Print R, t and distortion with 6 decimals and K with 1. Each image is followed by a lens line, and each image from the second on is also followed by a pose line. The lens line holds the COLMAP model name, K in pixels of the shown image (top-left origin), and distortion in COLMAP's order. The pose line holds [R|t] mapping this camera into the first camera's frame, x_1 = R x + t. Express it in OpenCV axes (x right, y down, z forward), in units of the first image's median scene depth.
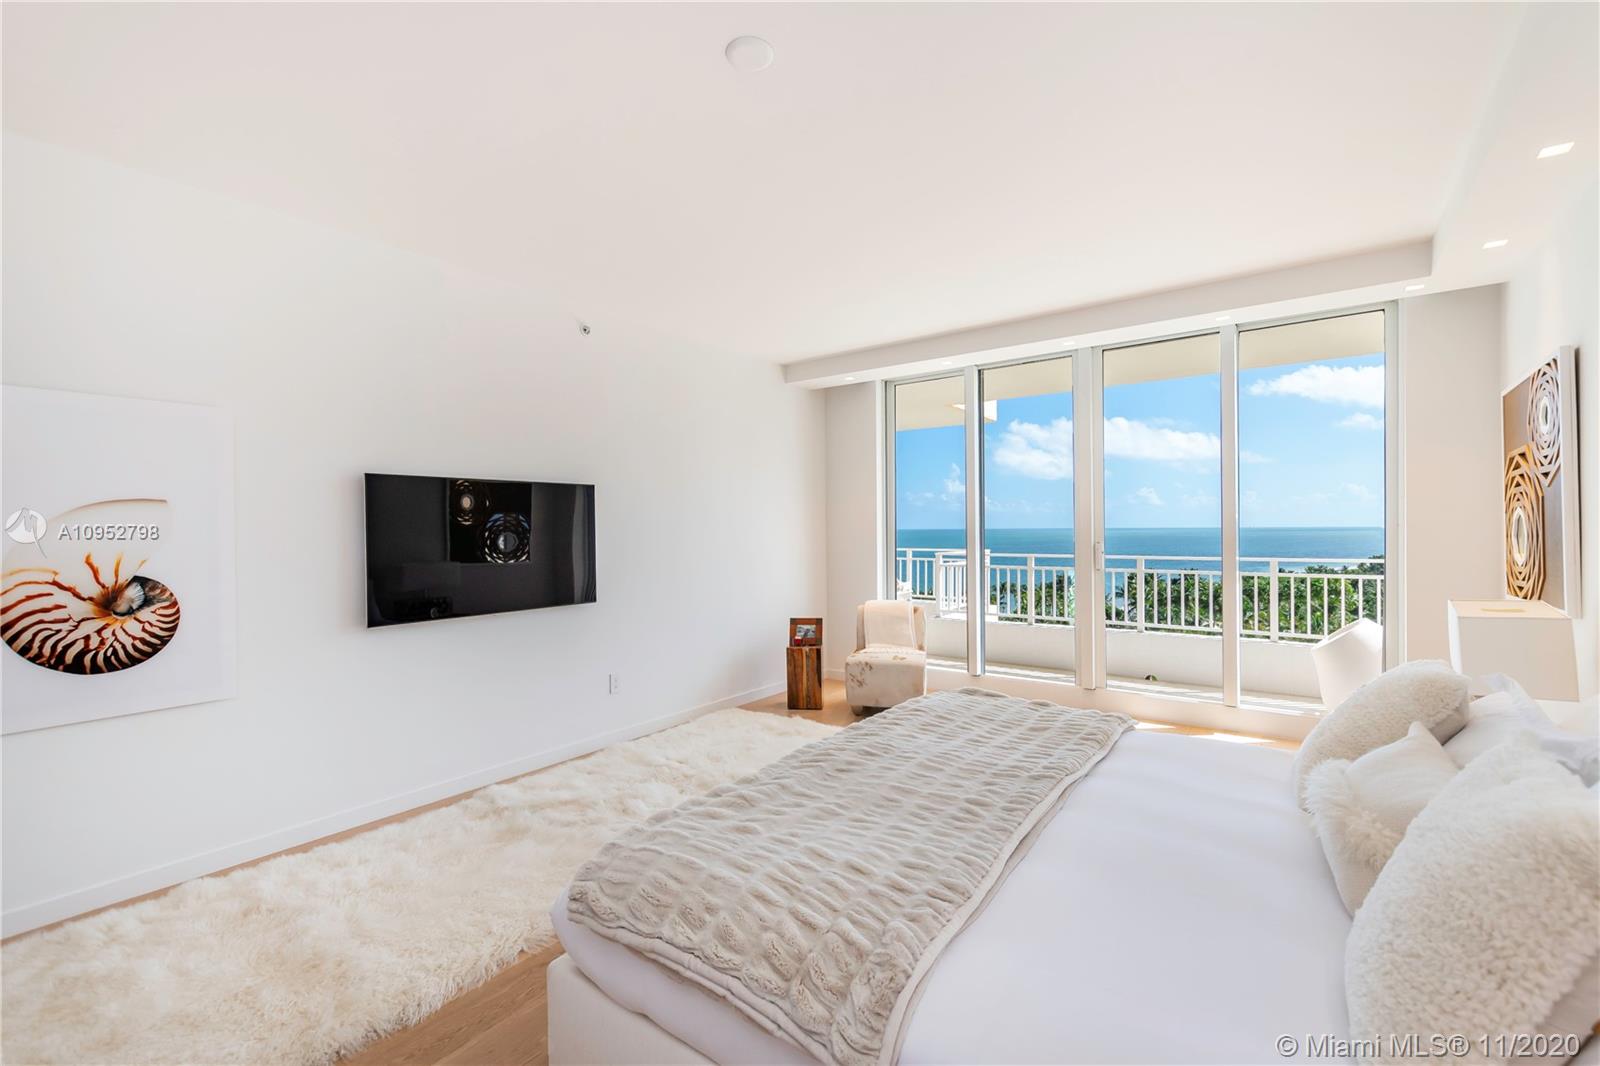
lens RADIAL K [[677.2, 0, 804.7], [0, 677.2, 524.8], [0, 0, 1]] dist [-0.003537, -0.002812]
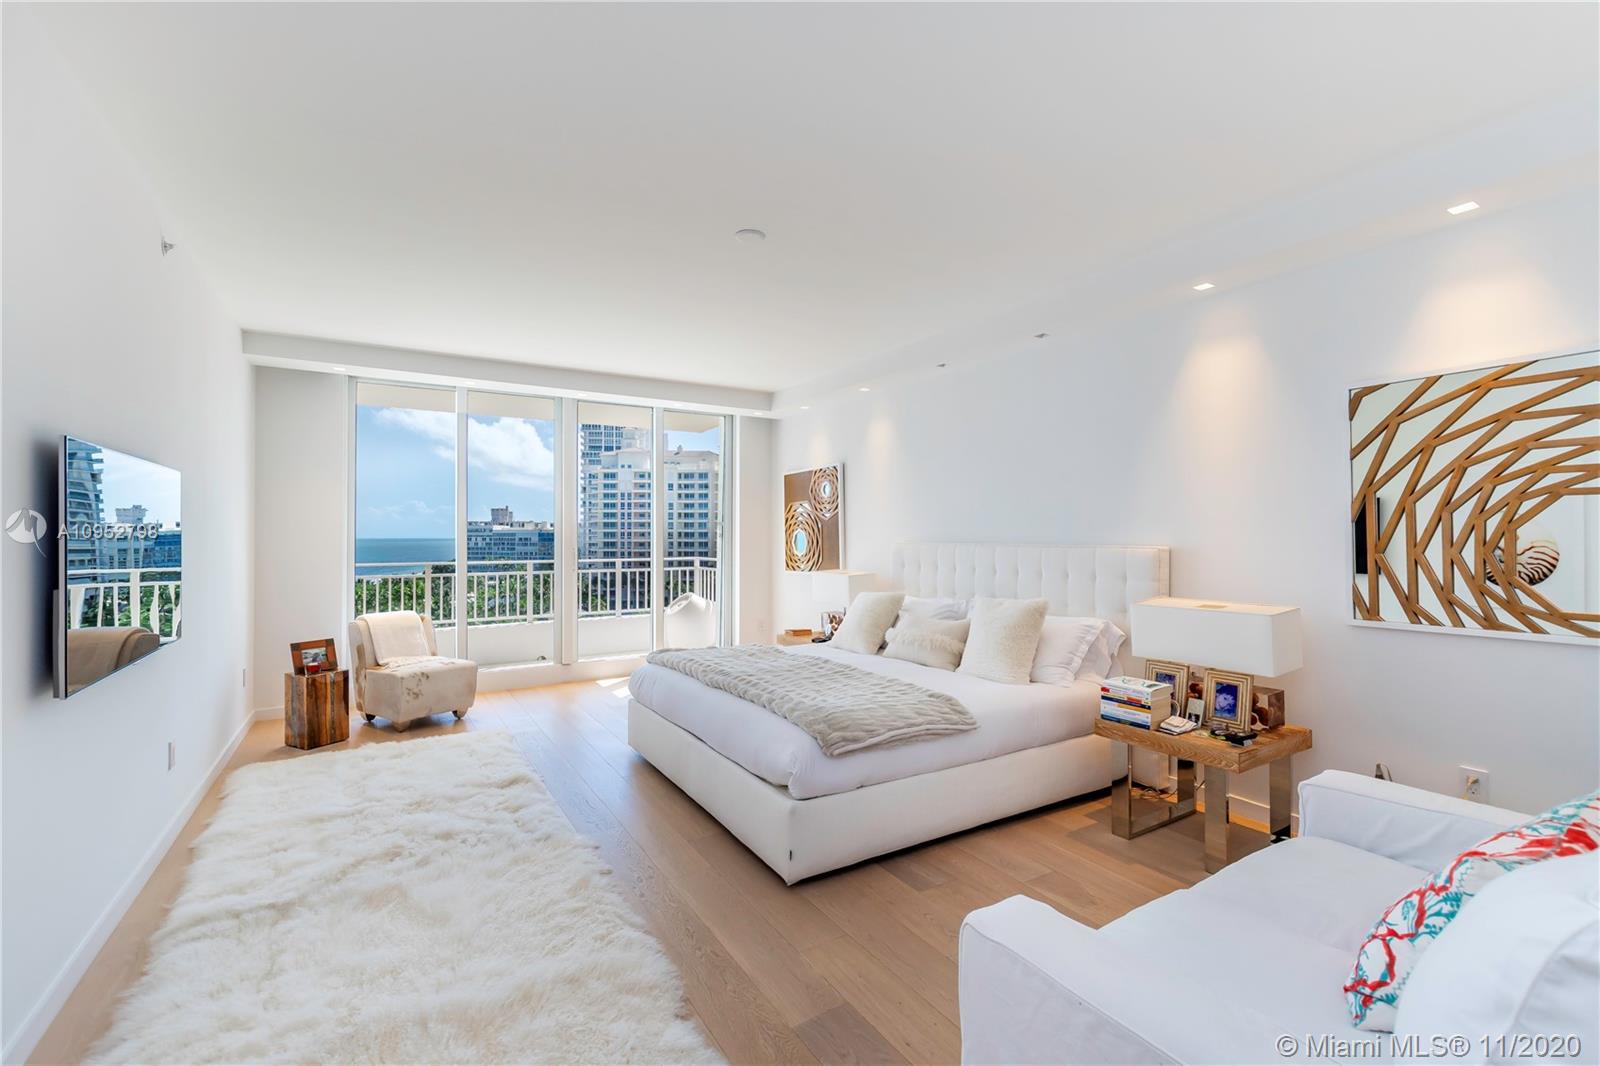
lens RADIAL K [[677.2, 0, 790.2], [0, 677.2, 535.0], [0, 0, 1]] dist [-0.003537, -0.002812]
pose [[0.398719, 0.009746, 0.917022, -0.548411], [-0.017541, 0.999842, -0.003000, -0.005775], [-0.916906, -0.014889, 0.398826, 0.100012]]
